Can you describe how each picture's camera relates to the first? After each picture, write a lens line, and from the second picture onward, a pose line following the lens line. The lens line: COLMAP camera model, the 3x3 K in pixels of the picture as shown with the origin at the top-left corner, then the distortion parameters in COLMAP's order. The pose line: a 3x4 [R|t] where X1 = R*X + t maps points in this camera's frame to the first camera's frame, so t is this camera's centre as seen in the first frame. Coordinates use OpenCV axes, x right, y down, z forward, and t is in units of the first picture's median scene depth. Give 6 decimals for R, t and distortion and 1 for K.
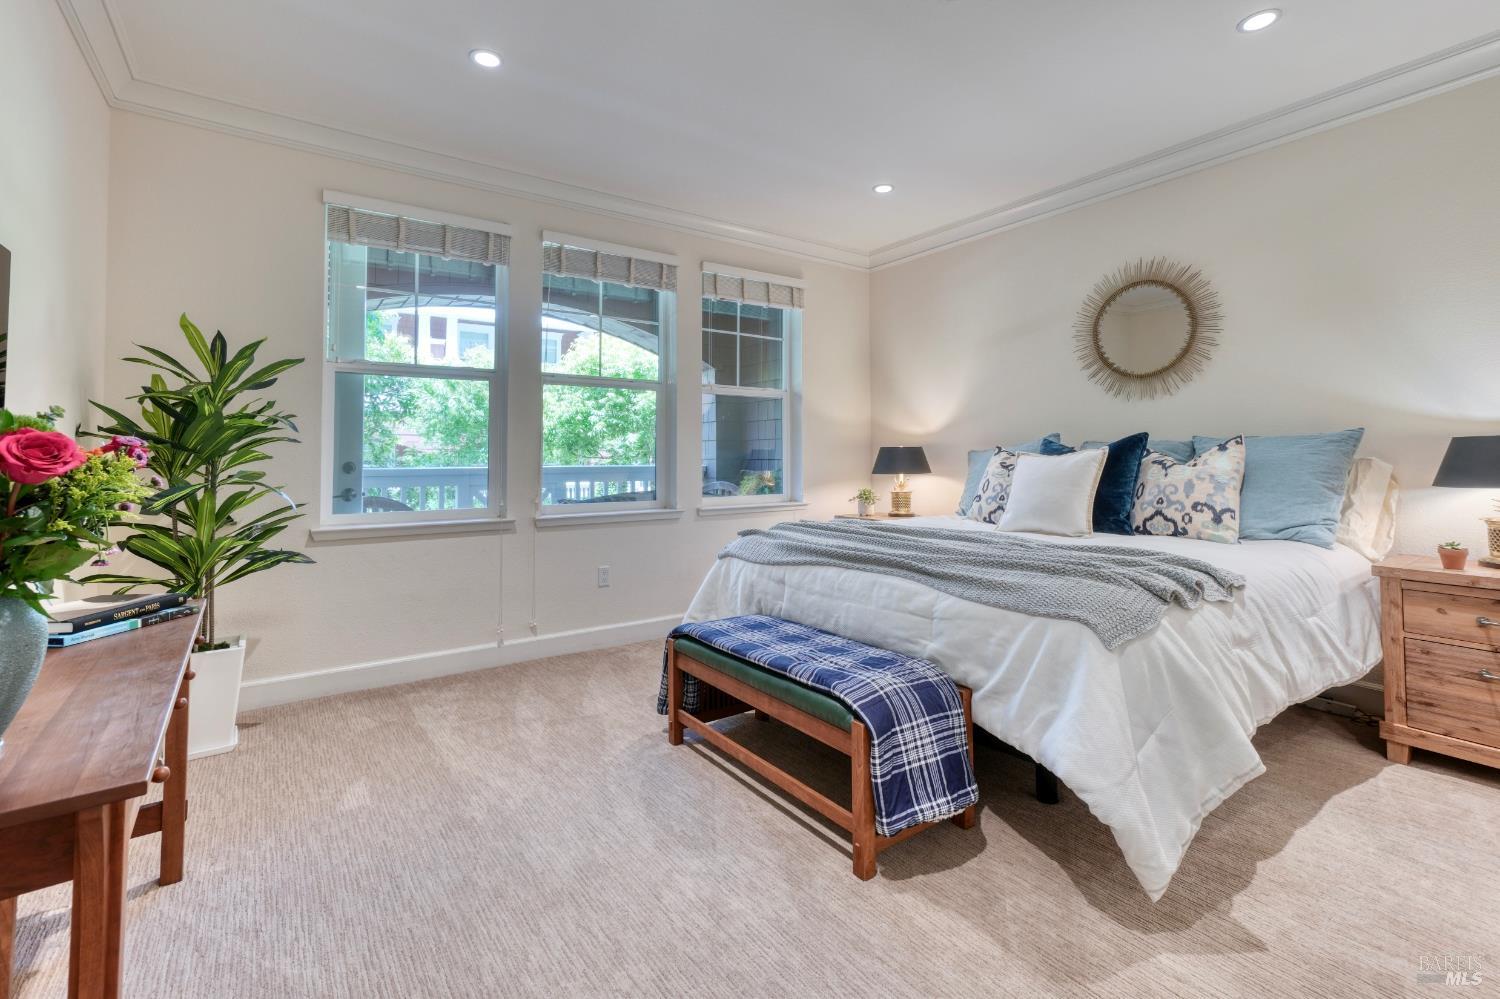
lens RADIAL K [[653.6, 0, 731.0], [0, 653.6, 431.8], [0, 0, 1]] dist [-0.009008, 0.009407]
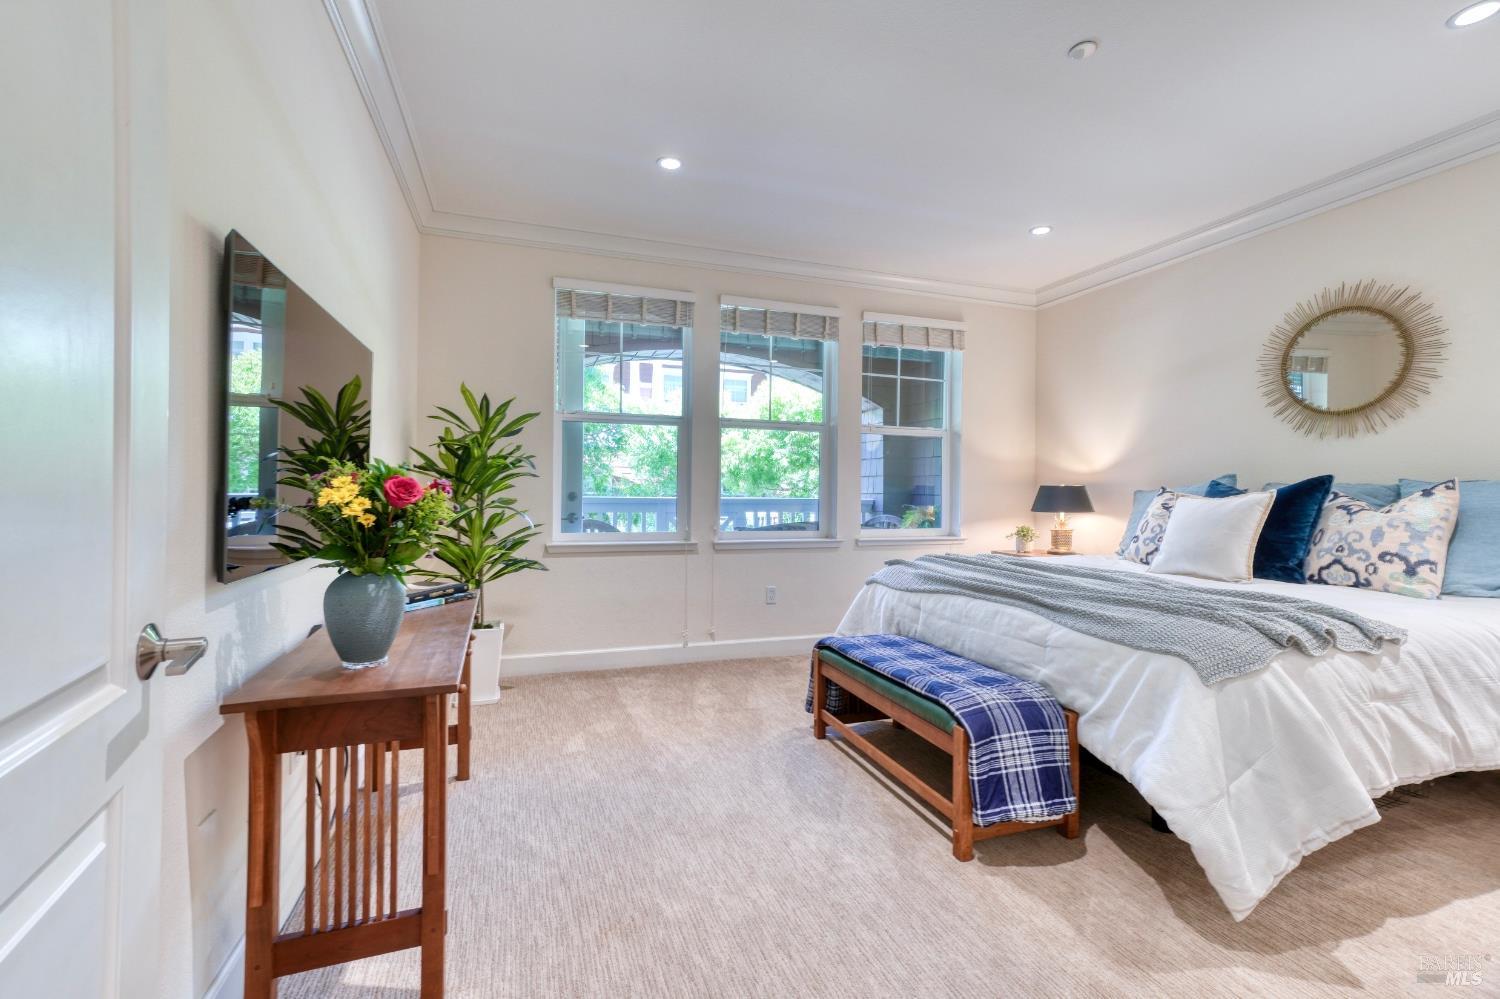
lens RADIAL K [[653.6, 0, 742.0], [0, 653.6, 483.3], [0, 0, 1]] dist [-0.009008, 0.009407]
pose [[0.959221, 0.012770, -0.282368, 0.101437], [-0.003579, 0.999448, 0.033042, -0.016175], [0.282634, -0.030684, 0.958737, -0.140691]]
